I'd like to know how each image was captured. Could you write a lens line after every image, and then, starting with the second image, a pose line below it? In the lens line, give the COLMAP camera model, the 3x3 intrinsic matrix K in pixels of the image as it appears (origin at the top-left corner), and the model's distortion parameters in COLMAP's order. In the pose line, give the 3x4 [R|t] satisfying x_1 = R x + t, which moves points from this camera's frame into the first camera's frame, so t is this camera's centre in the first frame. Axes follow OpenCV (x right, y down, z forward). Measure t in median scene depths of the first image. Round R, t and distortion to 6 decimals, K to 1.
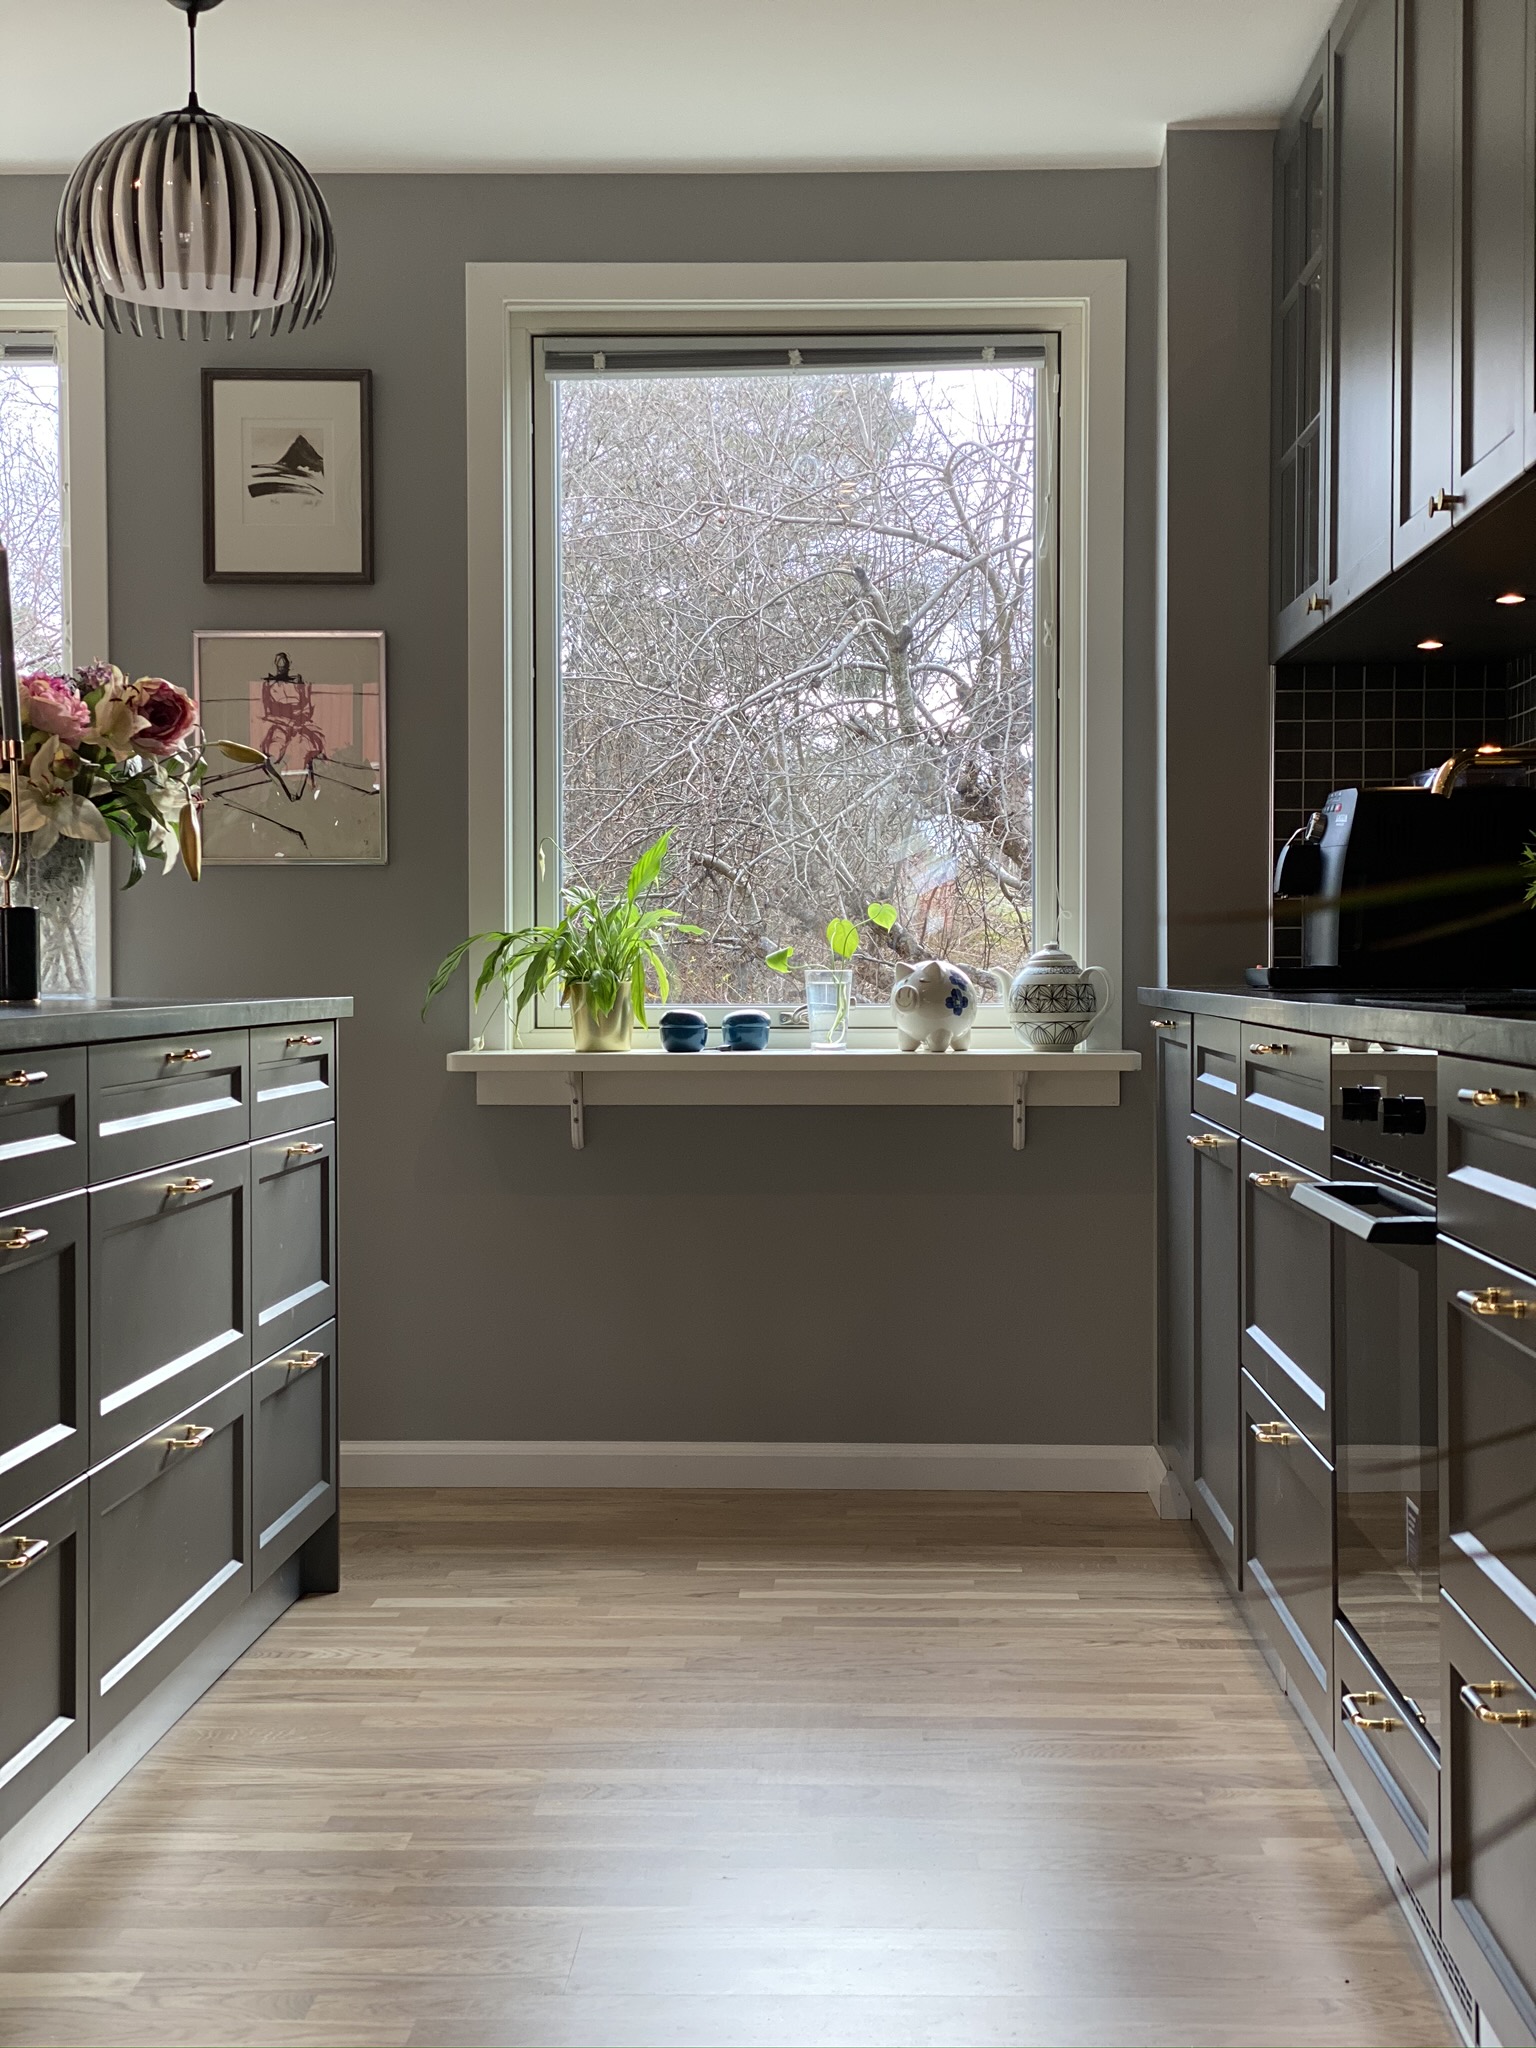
lens RADIAL K [[3059.3, 0, 768.0], [0, 3059.3, 1024.0], [0, 0, 1]] dist [0.147403, -0.156999]
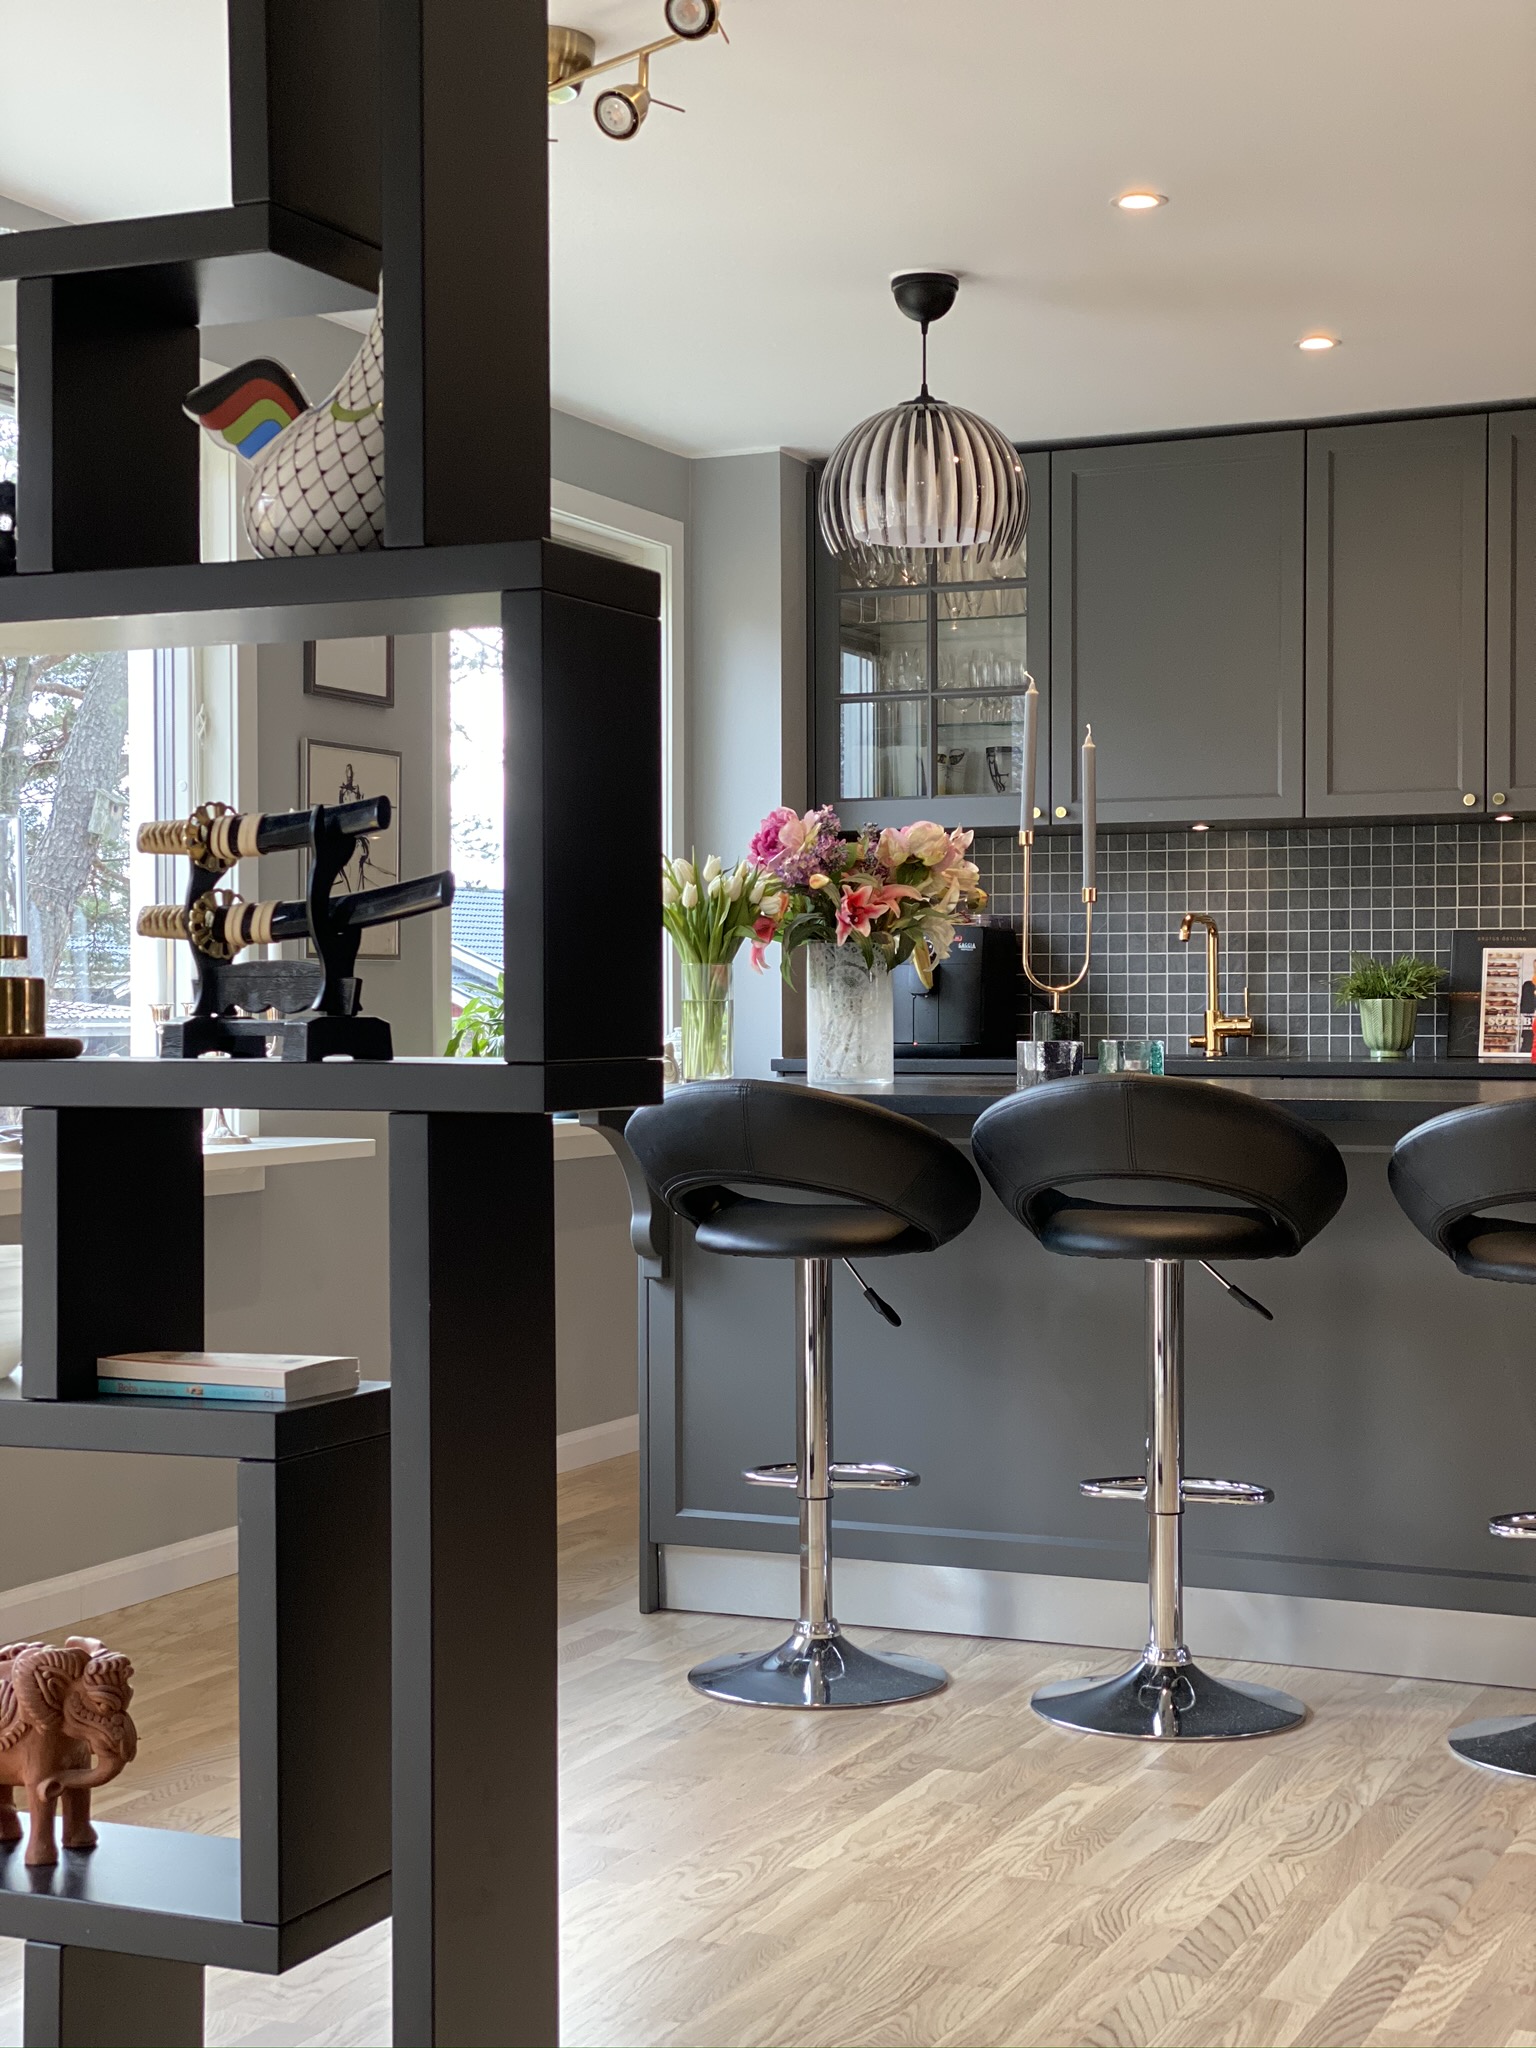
lens RADIAL K [[3098.8, 0, 768.0], [0, 3098.8, 1024.0], [0, 0, 1]] dist [0.206591, -0.504966]
pose [[0.378283, -0.004919, 0.925677, -1.124456], [0.021663, 0.999759, -0.003540, -0.021868], [-0.925436, 0.021392, 0.378299, 0.448809]]
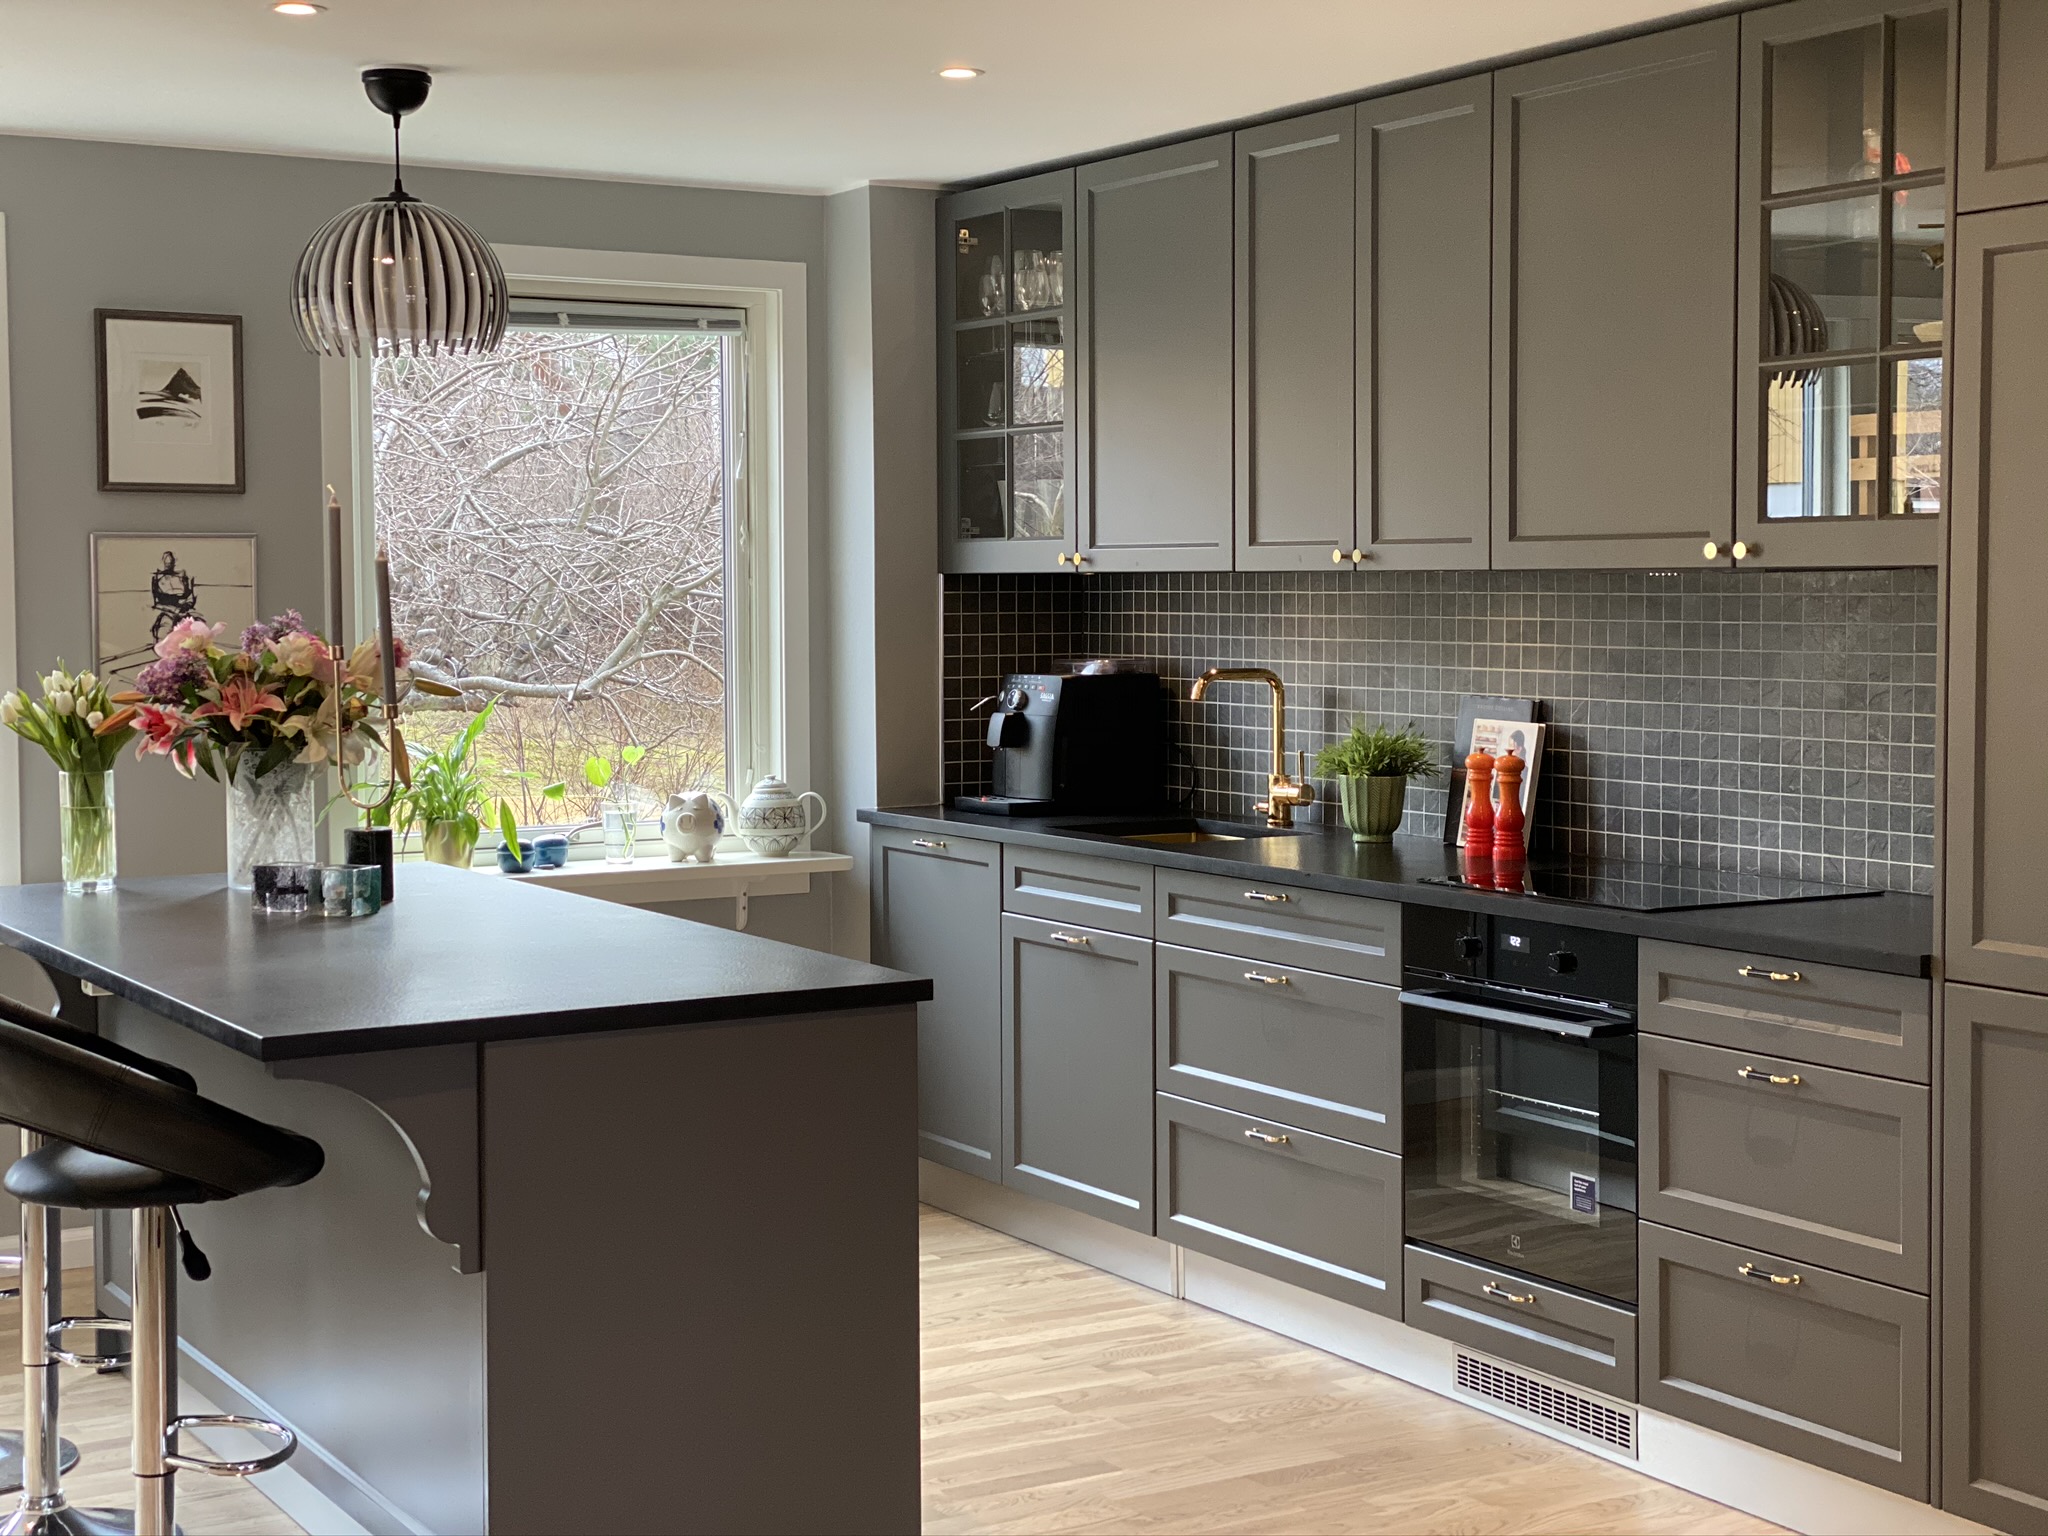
lens RADIAL K [[3059.3, 0, 1023.3], [0, 3059.3, 723.4], [0, 0, 1]] dist [0.147403, -0.156999]
pose [[0.843357, -0.028930, 0.536575, -0.520330], [0.014820, 0.999422, 0.030592, -0.086359], [-0.537150, -0.017848, 0.843298, -0.176421]]
